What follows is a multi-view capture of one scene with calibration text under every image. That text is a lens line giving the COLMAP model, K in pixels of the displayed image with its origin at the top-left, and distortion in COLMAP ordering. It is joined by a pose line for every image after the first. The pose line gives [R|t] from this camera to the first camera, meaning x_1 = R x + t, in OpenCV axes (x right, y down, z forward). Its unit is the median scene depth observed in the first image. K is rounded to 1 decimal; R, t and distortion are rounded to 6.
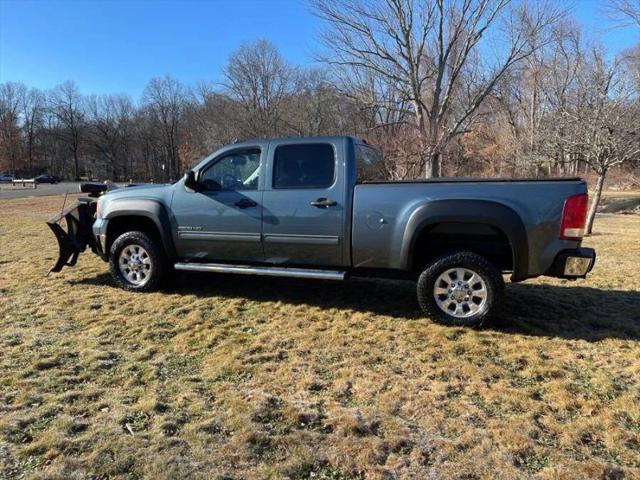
lens RADIAL K [[476.2, 0, 309.7], [0, 476.2, 240.3], [0, 0, 1]] dist [0.069777, -0.090341]
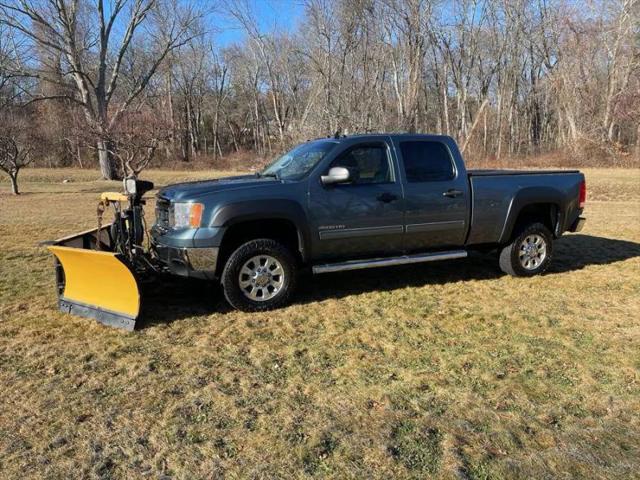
lens RADIAL K [[482.2, 0, 329.3], [0, 482.2, 238.2], [0, 0, 1]] dist [0.029117, -0.067449]
pose [[0.692572, -0.113779, 0.712319, -0.886492], [0.090318, 0.993389, 0.070861, -0.069648], [-0.715672, 0.015259, 0.698270, 0.333919]]
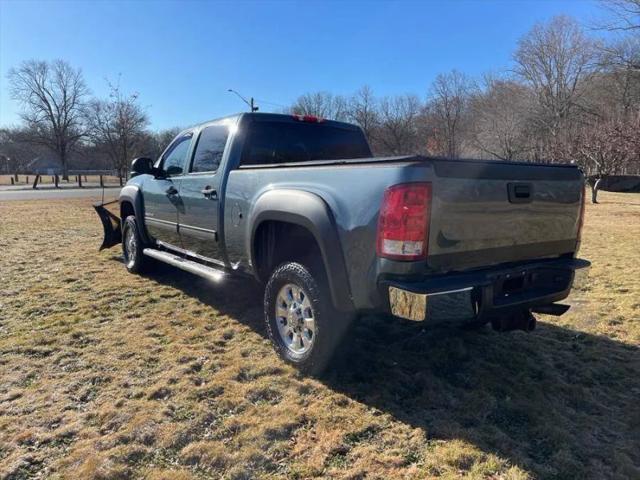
lens RADIAL K [[476.2, 0, 309.7], [0, 476.2, 240.3], [0, 0, 1]] dist [0.069777, -0.090341]
pose [[0.838553, 0.075295, -0.539591, 0.558567], [-0.069688, 0.997092, 0.030837, -0.025151], [0.540344, 0.011745, 0.841362, 0.318409]]
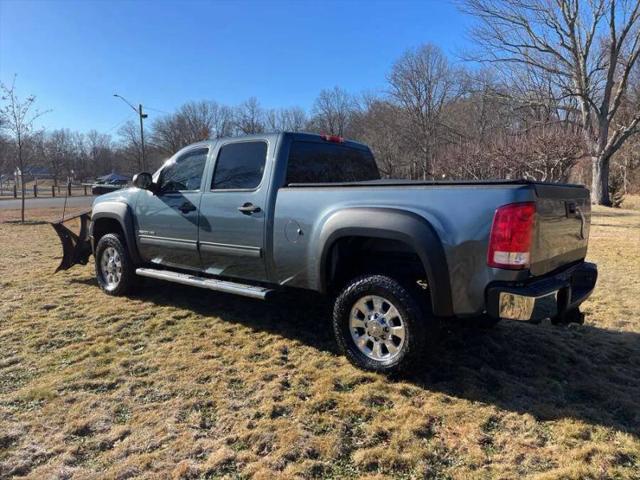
lens RADIAL K [[477.4, 0, 323.6], [0, 477.4, 232.2], [0, 0, 1]] dist [0.075371, -0.105579]
pose [[0.951264, 0.034120, -0.306484, 0.363847], [-0.043375, 0.998784, -0.023436, -0.017880], [0.305311, 0.035588, 0.951587, 0.184643]]
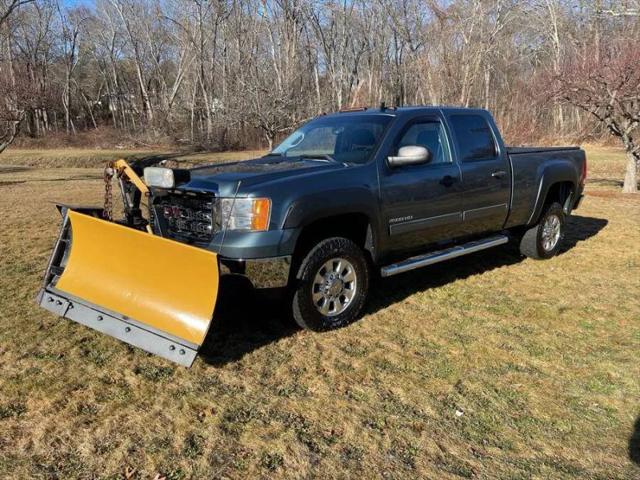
lens RADIAL K [[477.4, 0, 323.6], [0, 477.4, 232.2], [0, 0, 1]] dist [0.075371, -0.105579]
pose [[0.476786, -0.169100, 0.862601, -0.943033], [0.110293, 0.985075, 0.132147, -0.116106], [-0.872072, 0.032133, 0.488321, 0.698786]]
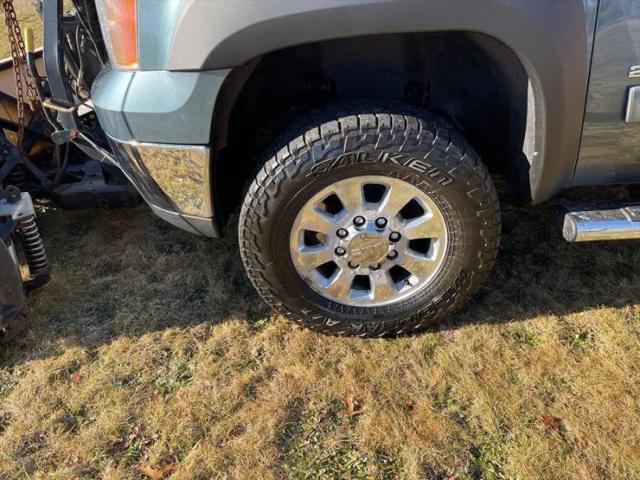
lens RADIAL K [[476.2, 0, 309.7], [0, 476.2, 240.3], [0, 0, 1]] dist [0.069777, -0.090341]
pose [[0.937663, -0.247945, 0.243538, -0.459346], [0.119284, 0.887767, 0.444568, -0.068134], [-0.326433, -0.387805, 0.862003, 0.809833]]
